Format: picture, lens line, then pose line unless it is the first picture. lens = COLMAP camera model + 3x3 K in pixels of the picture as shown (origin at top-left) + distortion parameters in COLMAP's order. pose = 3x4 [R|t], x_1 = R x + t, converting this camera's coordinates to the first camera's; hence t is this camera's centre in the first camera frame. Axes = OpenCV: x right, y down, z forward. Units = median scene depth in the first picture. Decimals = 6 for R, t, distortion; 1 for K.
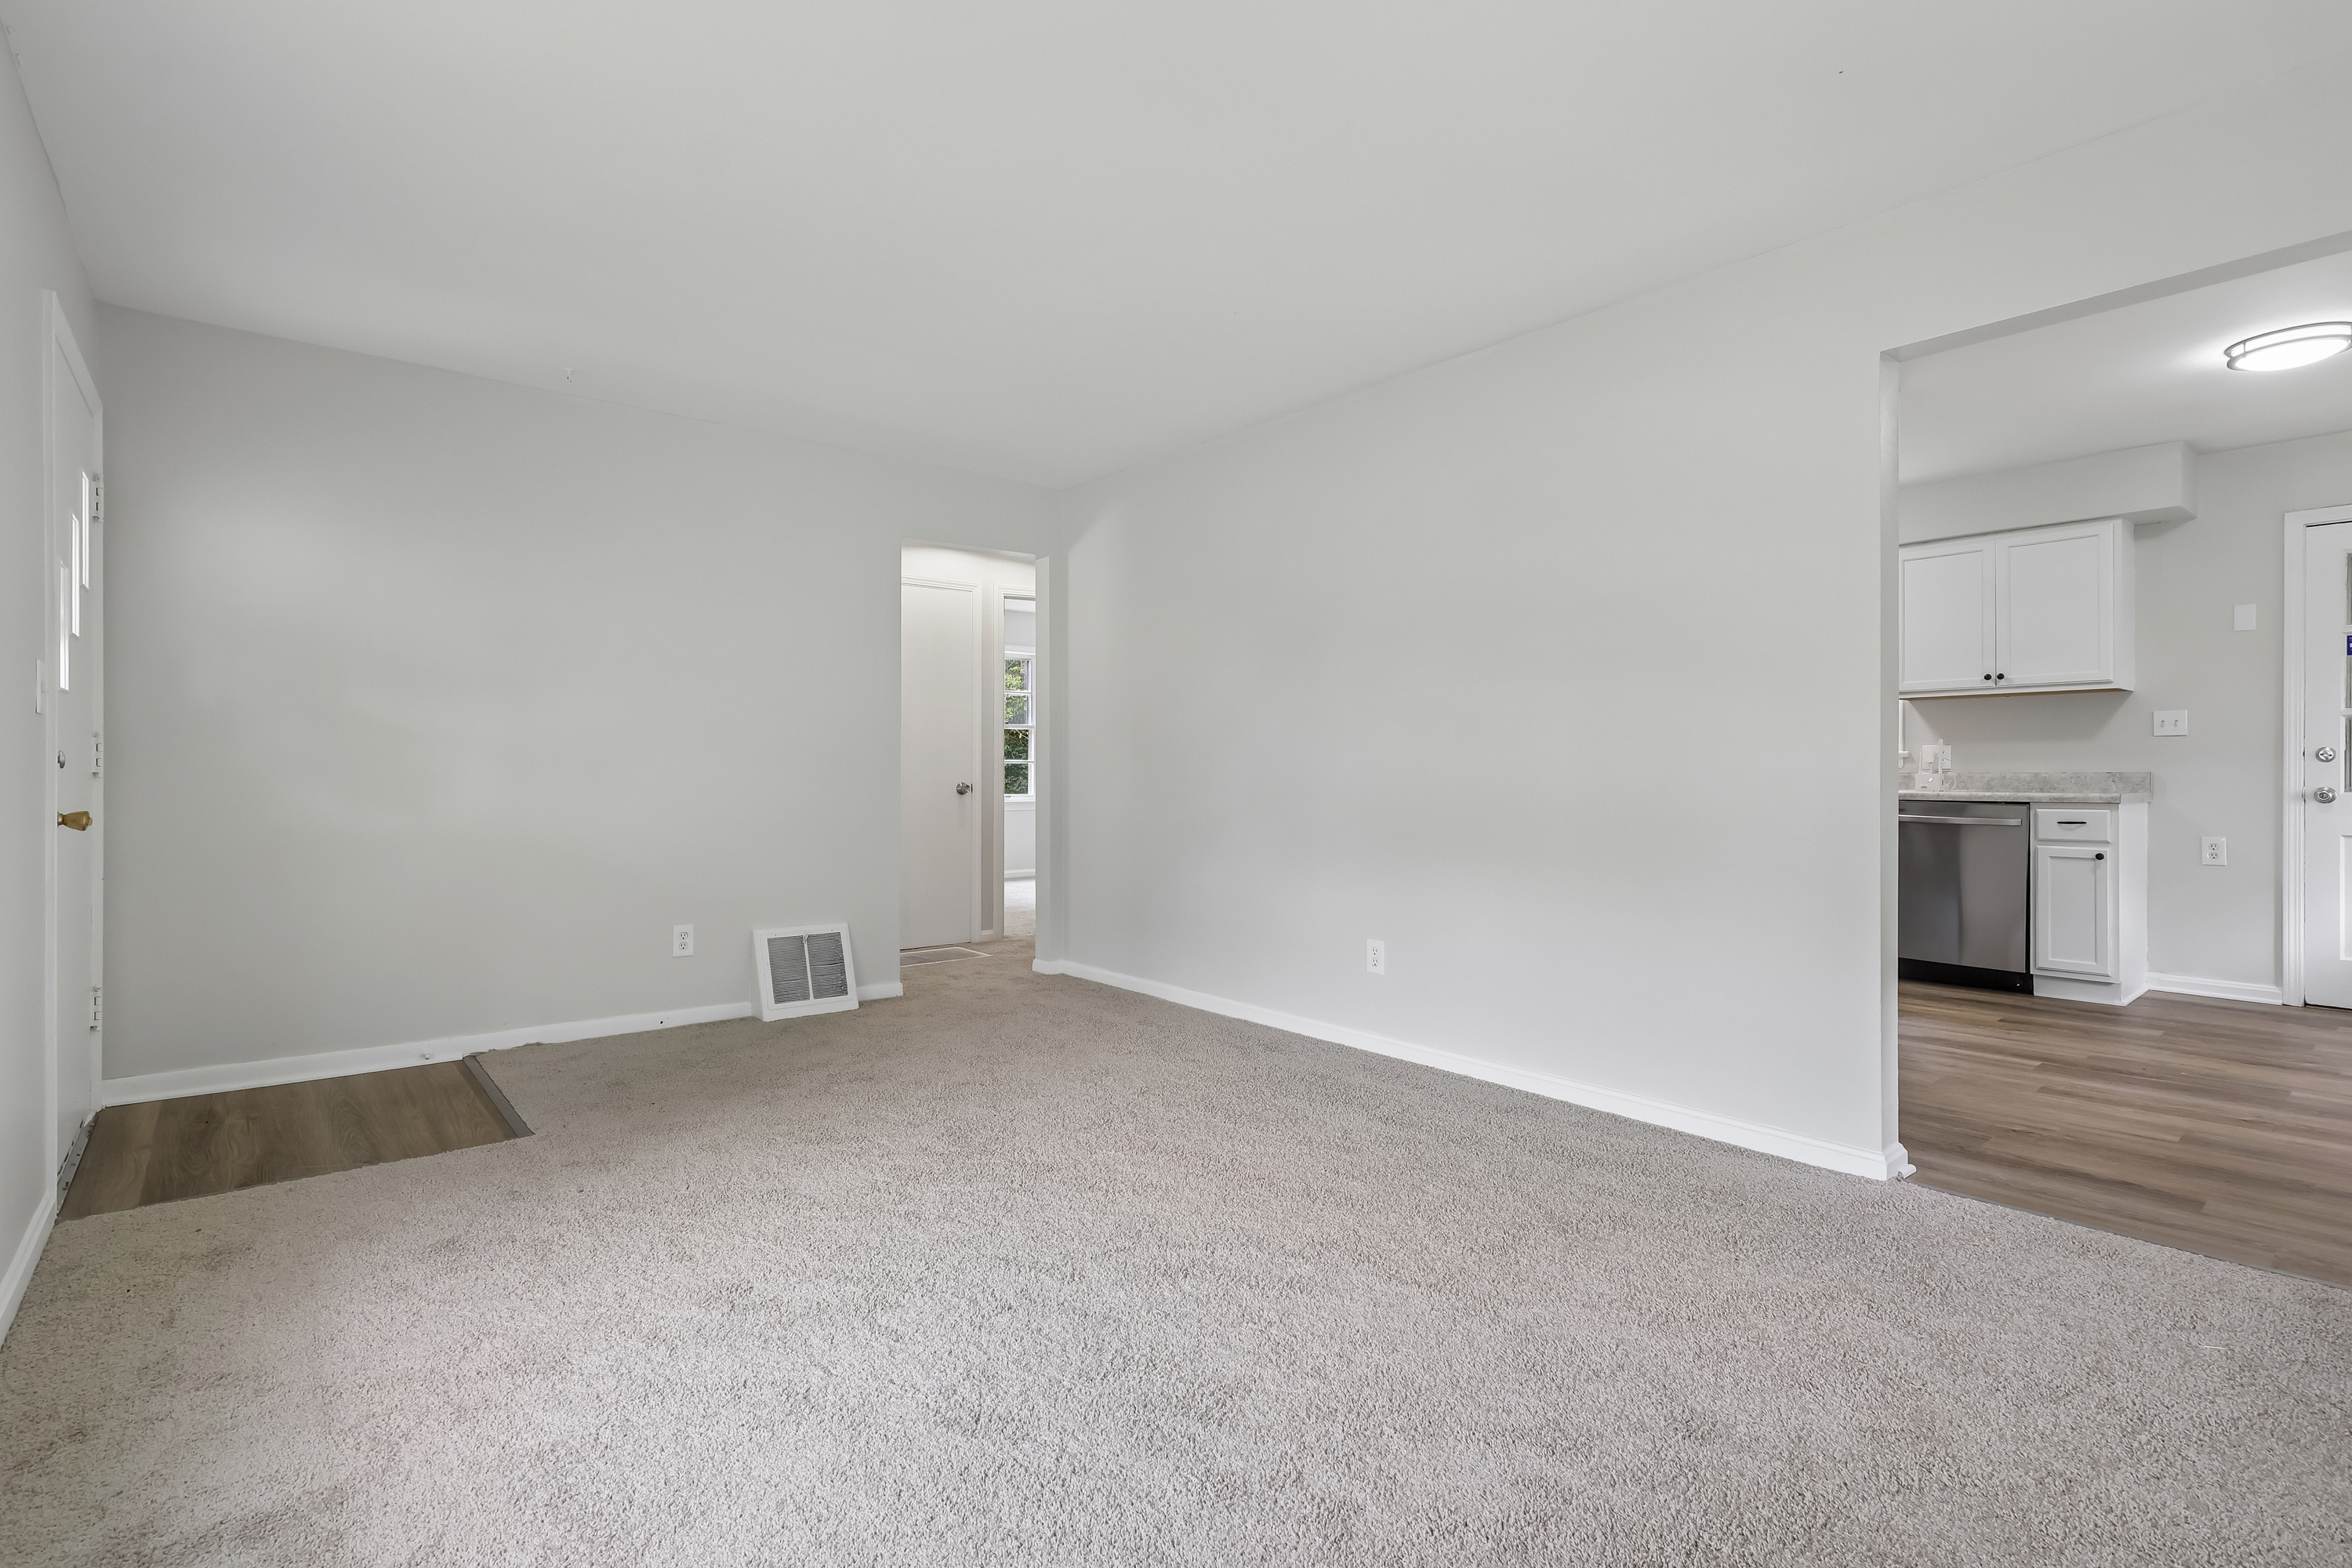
lens RADIAL K [[1099.4, 0, 1166.5], [0, 1099.4, 784.1], [0, 0, 1]] dist [0.003693, 0.000007]
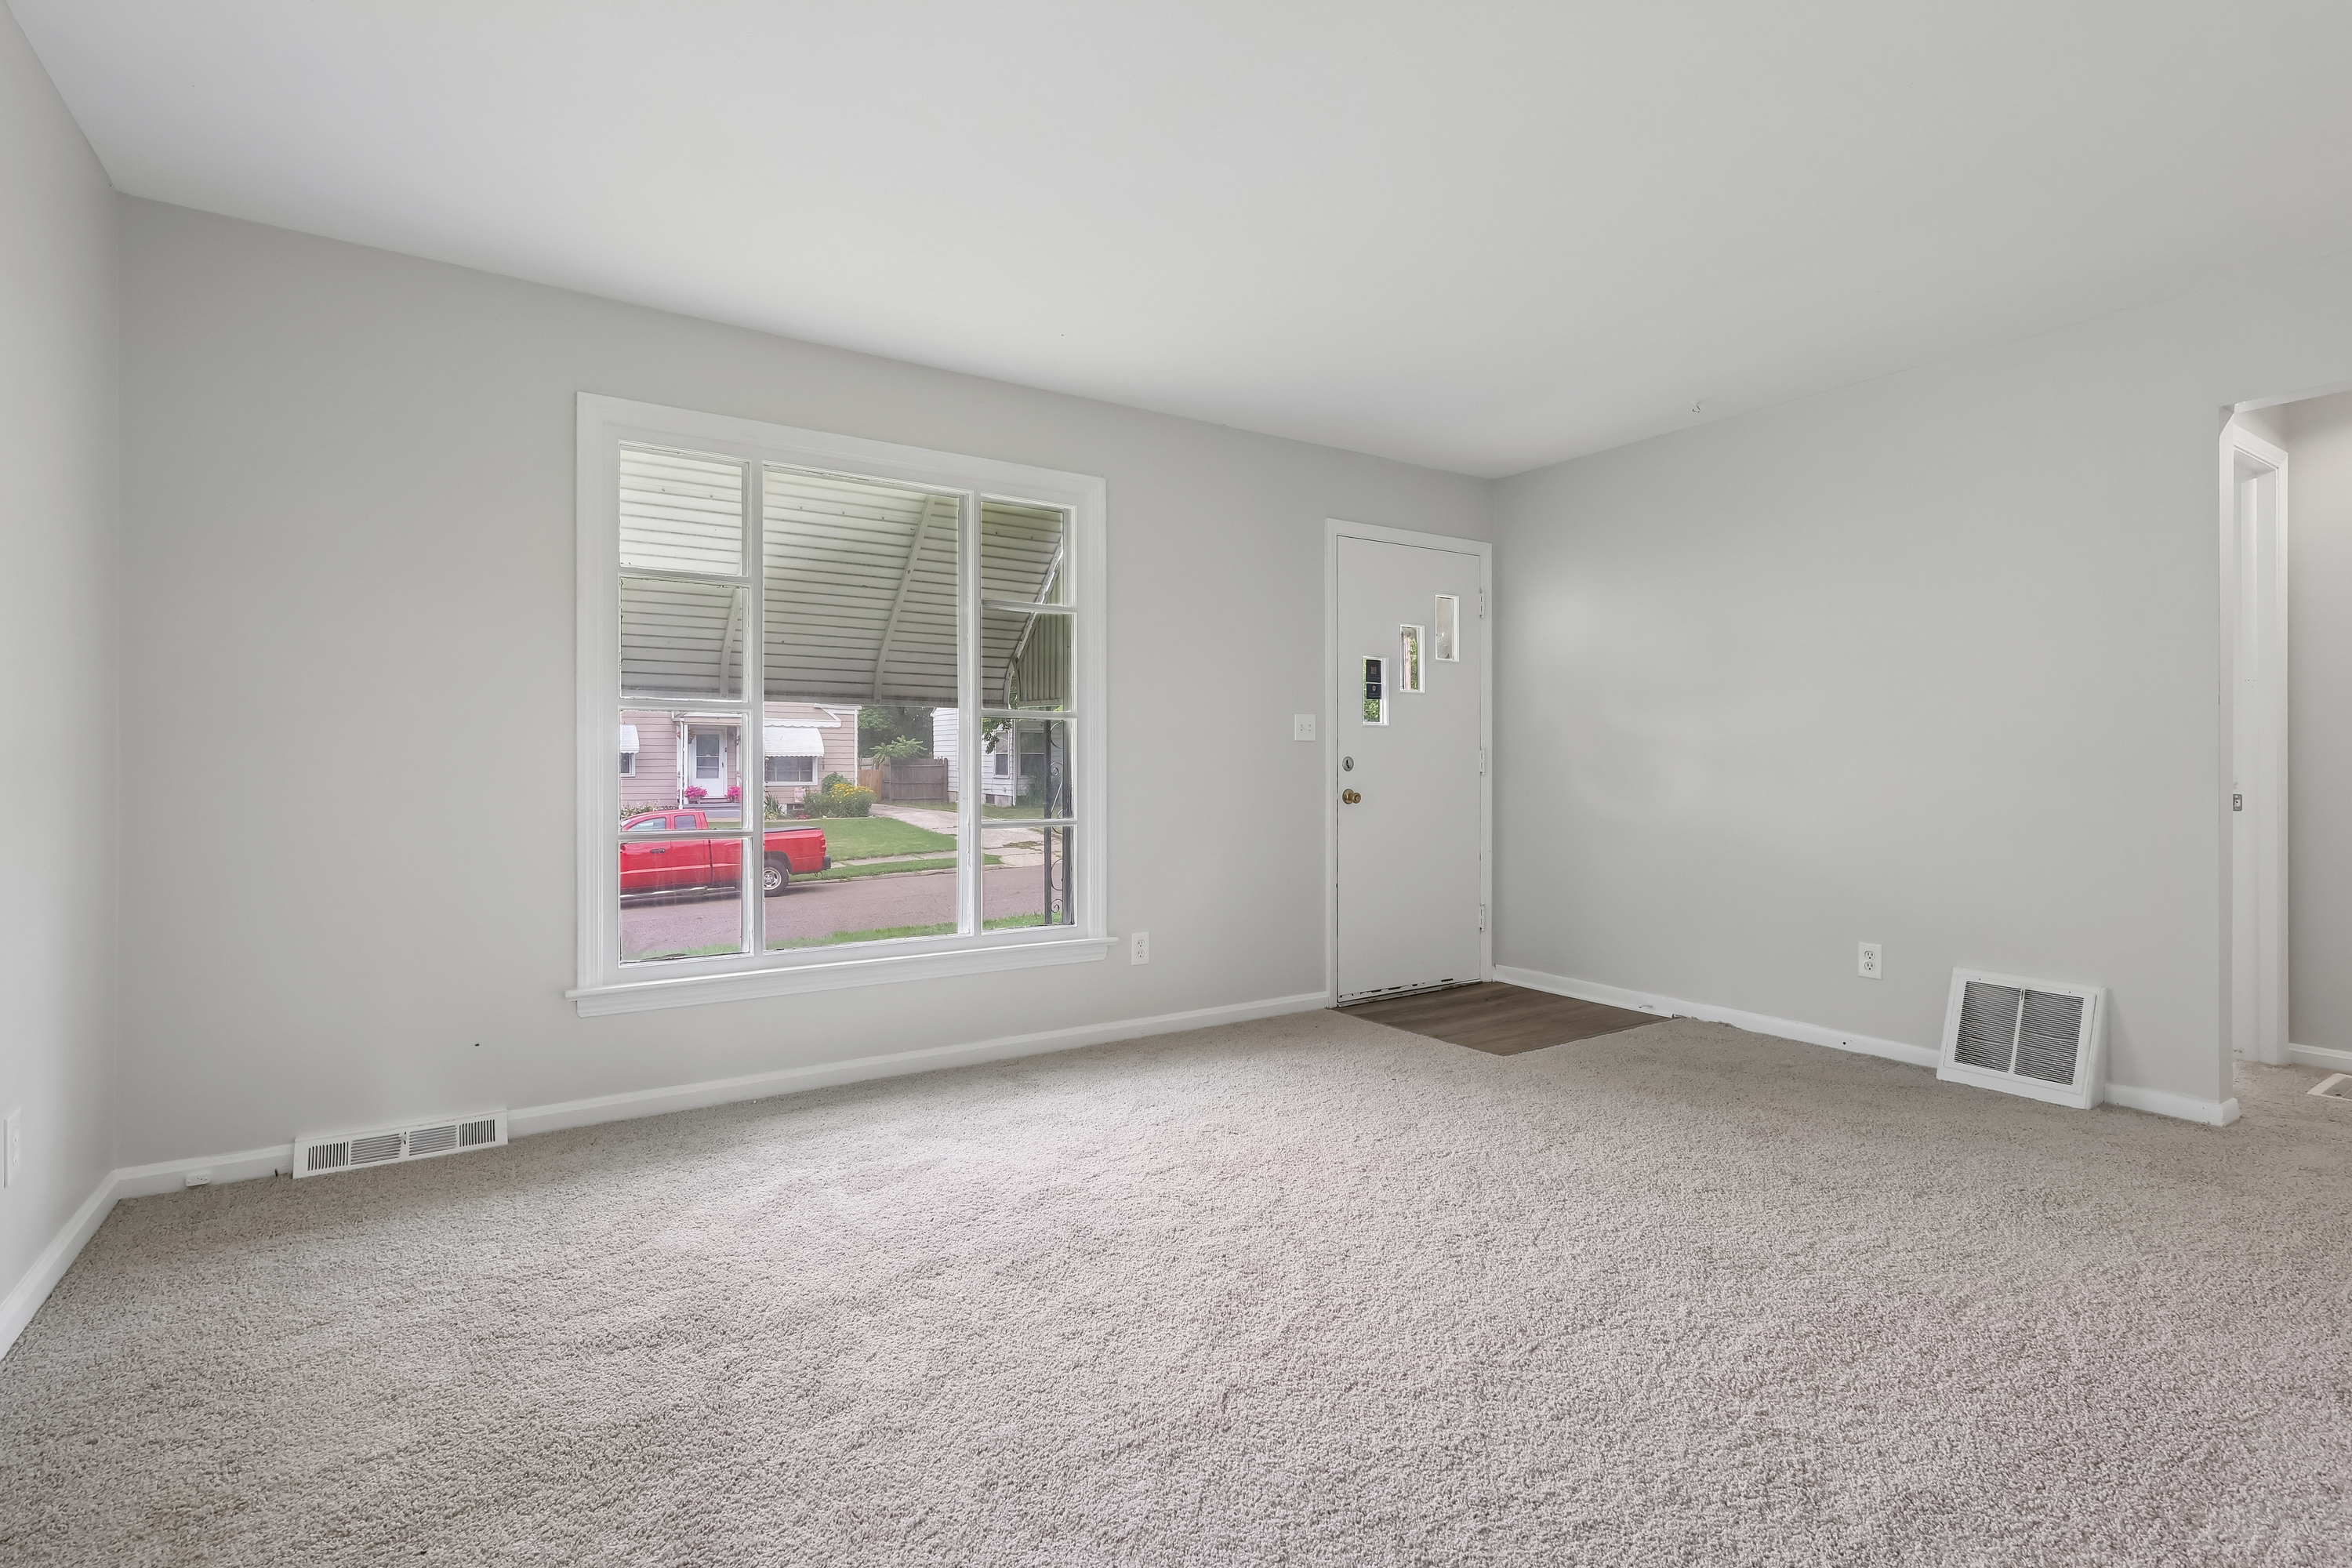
lens RADIAL K [[1099.4, 0, 1168.5], [0, 1099.4, 764.6], [0, 0, 1]] dist [0.003693, 0.000007]
pose [[-0.111214, -0.003993, -0.993788, 0.526396], [-0.009319, 0.999952, -0.002975, -0.010888], [0.993753, 0.008931, -0.111246, 0.525963]]
